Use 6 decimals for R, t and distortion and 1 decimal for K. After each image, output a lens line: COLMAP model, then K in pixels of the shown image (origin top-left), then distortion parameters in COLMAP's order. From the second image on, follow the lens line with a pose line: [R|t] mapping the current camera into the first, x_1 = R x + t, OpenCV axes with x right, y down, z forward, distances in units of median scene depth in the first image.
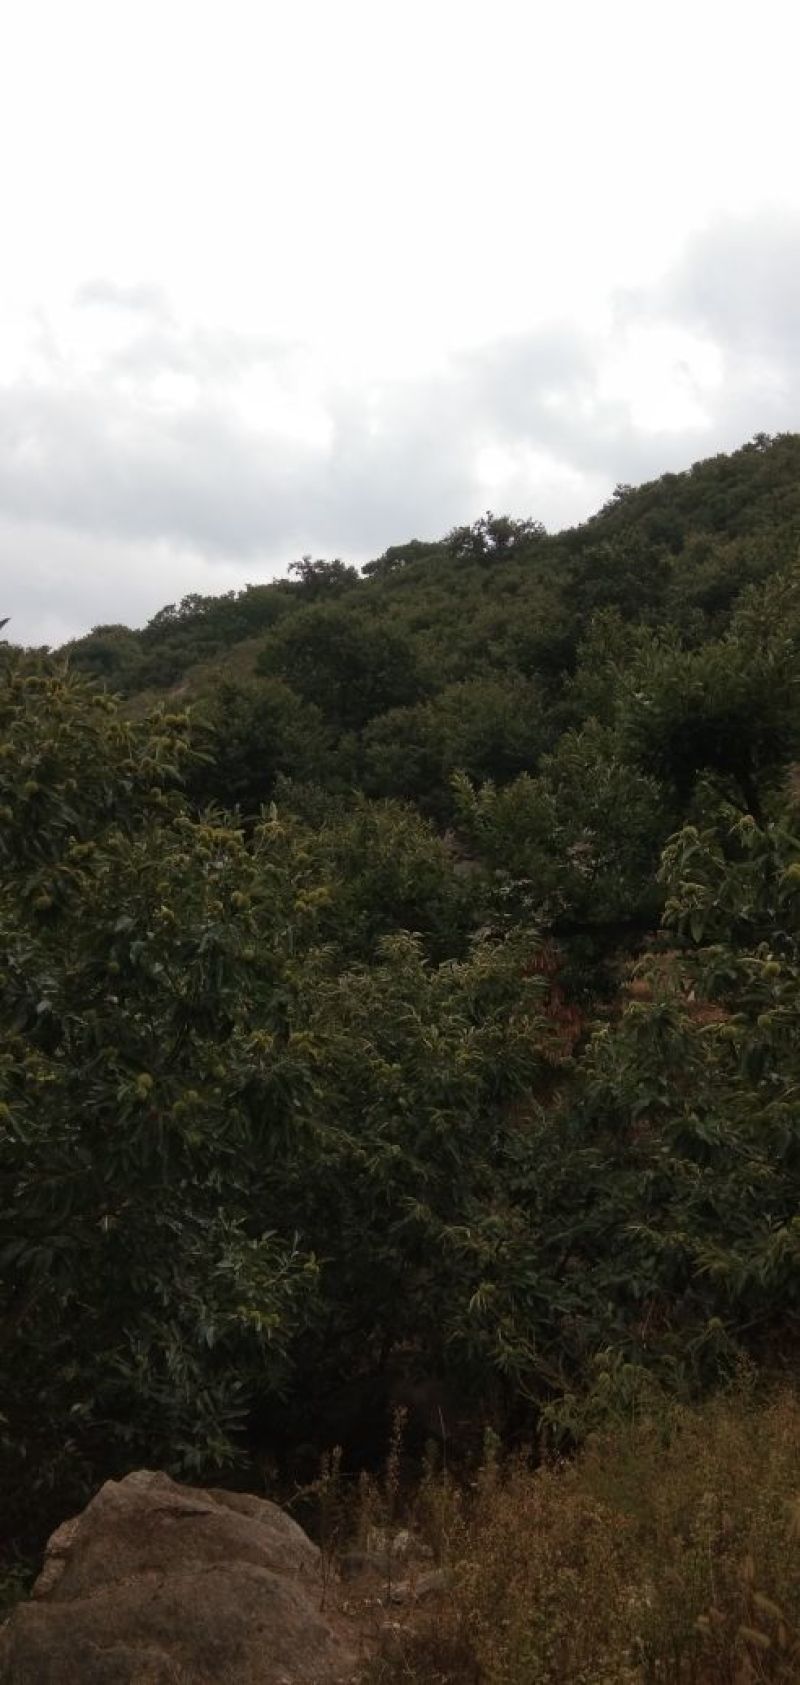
lens RADIAL K [[1266.0, 0, 399.7], [0, 1266.0, 869.0], [0, 0, 1]] dist [0.051128, -0.092596]
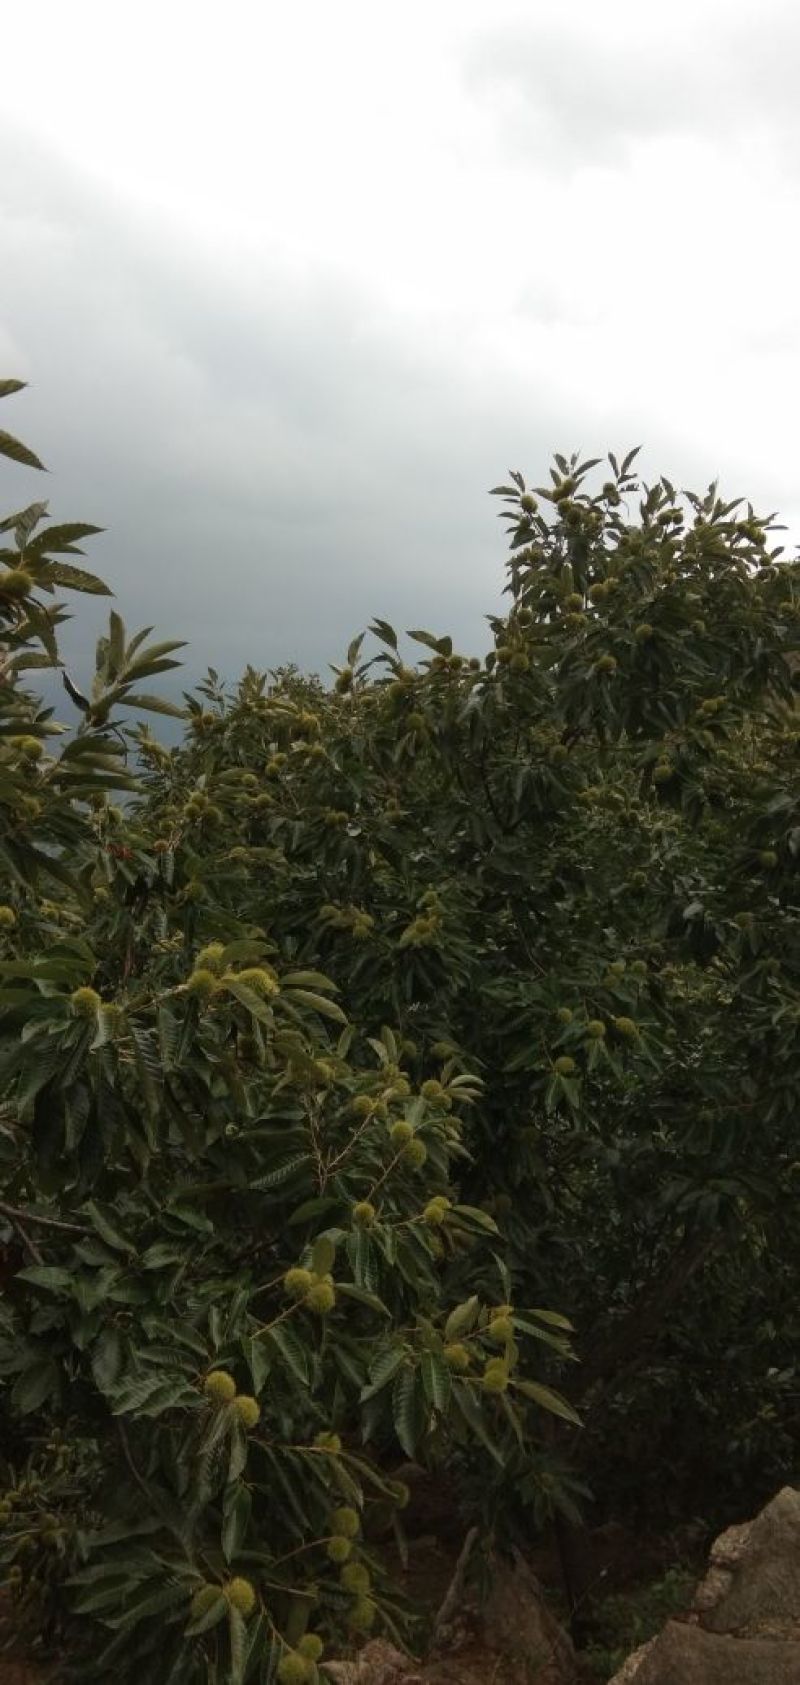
lens RADIAL K [[1266.0, 0, 399.7], [0, 1266.0, 869.0], [0, 0, 1]] dist [0.051128, -0.092596]
pose [[0.848702, -0.022085, -0.528411, 0.000335], [0.051398, 0.997843, 0.040847, 0.041399], [0.526369, -0.061826, 0.848006, 0.209238]]
